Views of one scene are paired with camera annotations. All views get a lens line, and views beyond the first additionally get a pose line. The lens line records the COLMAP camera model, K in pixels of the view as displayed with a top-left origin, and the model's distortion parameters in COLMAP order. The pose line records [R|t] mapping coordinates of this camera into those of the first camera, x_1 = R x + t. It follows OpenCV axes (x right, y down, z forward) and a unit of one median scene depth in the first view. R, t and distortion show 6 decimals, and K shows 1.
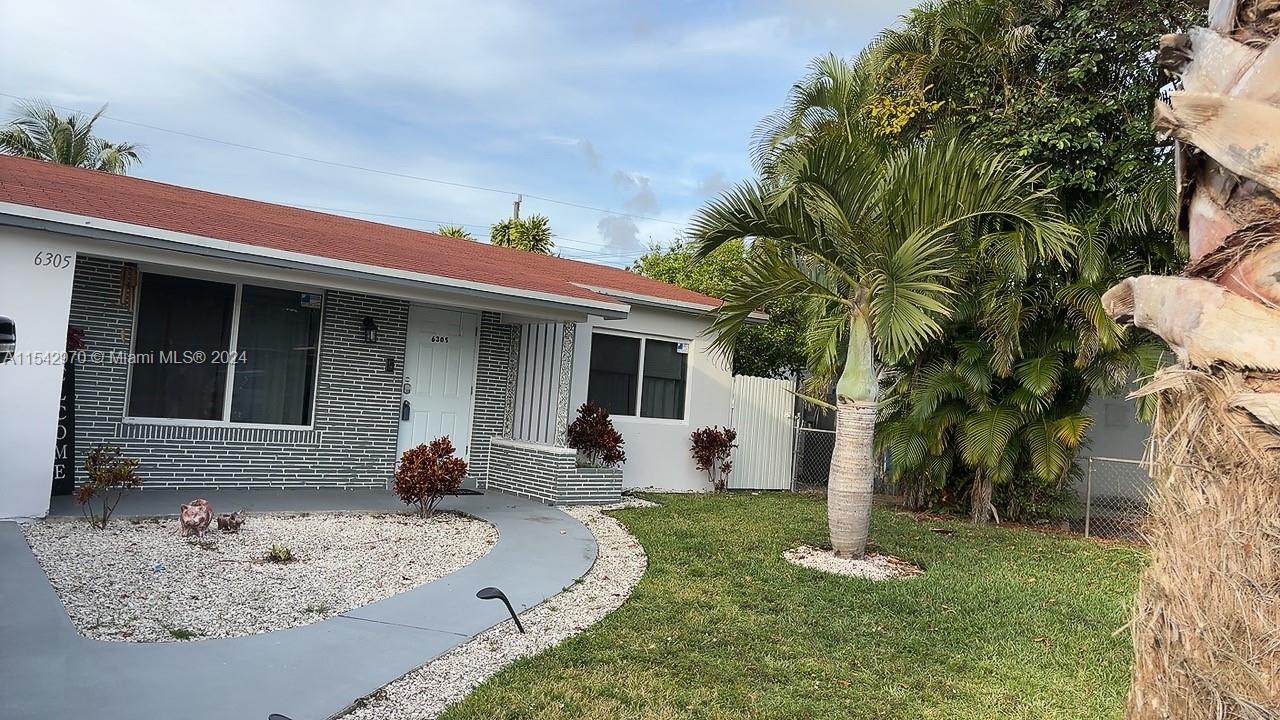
lens RADIAL K [[918.0, 0, 644.8], [0, 918.0, 360.7], [0, 0, 1]] dist [0.050614, -0.047963]
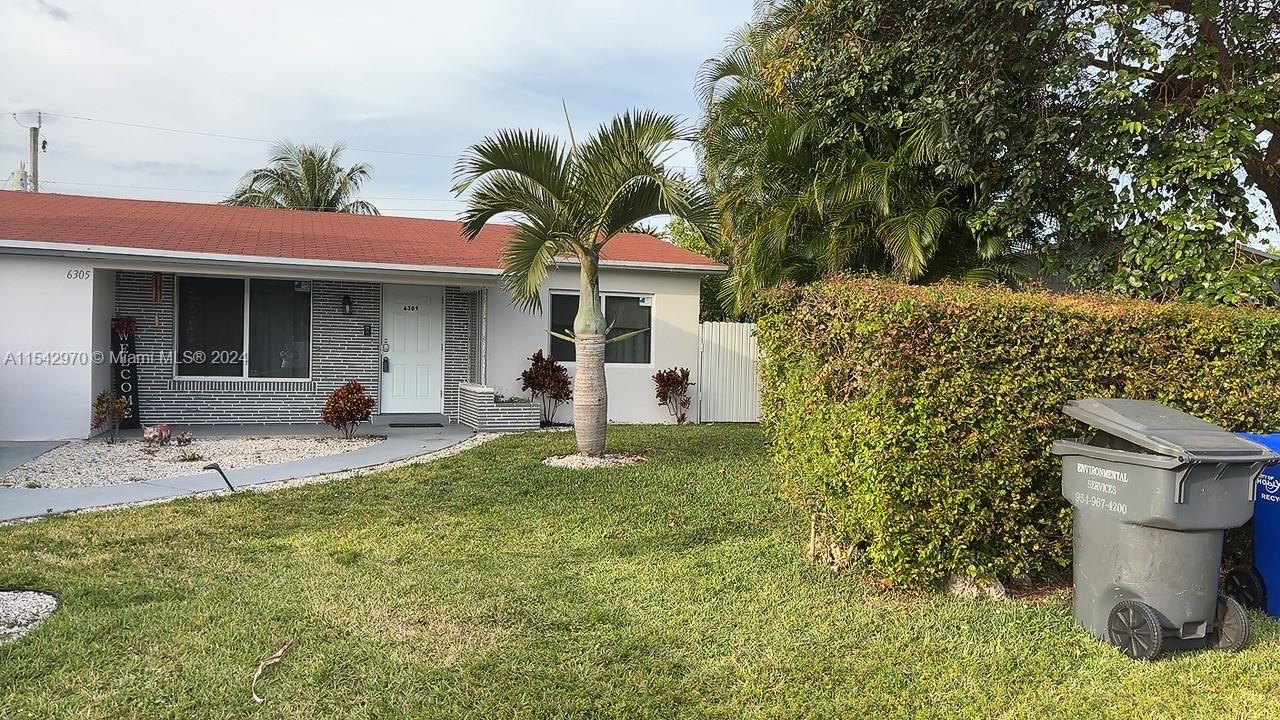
lens RADIAL K [[918.0, 0, 638.9], [0, 918.0, 366.0], [0, 0, 1]] dist [0.050614, -0.047963]
pose [[0.946019, -0.049511, -0.320306, 0.514411], [0.063434, 0.997435, 0.033174, 0.036354], [0.317842, -0.051702, 0.946733, -0.129559]]
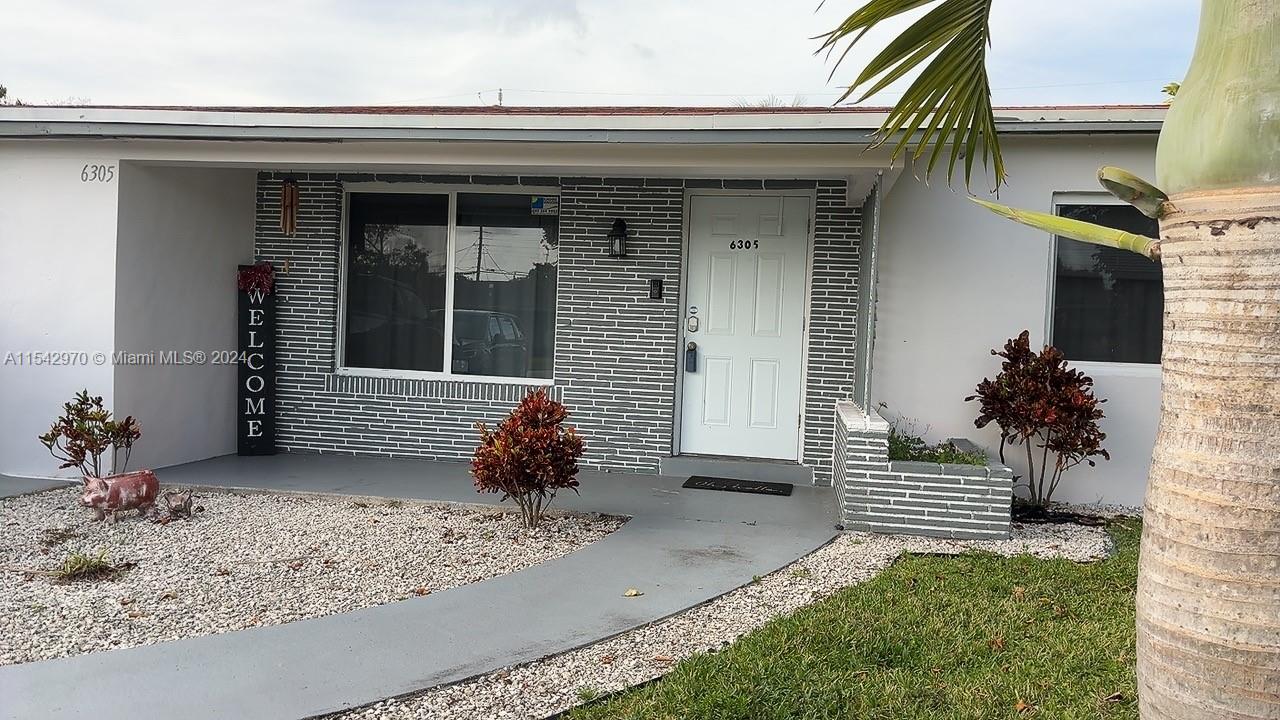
lens RADIAL K [[918.0, 0, 651.5], [0, 918.0, 359.3], [0, 0, 1]] dist [0.050614, -0.047963]
pose [[0.661752, -0.025902, -0.749275, 0.216764], [0.042839, 0.999077, 0.003297, 0.053557], [0.748497, -0.034280, 0.662251, 0.561393]]
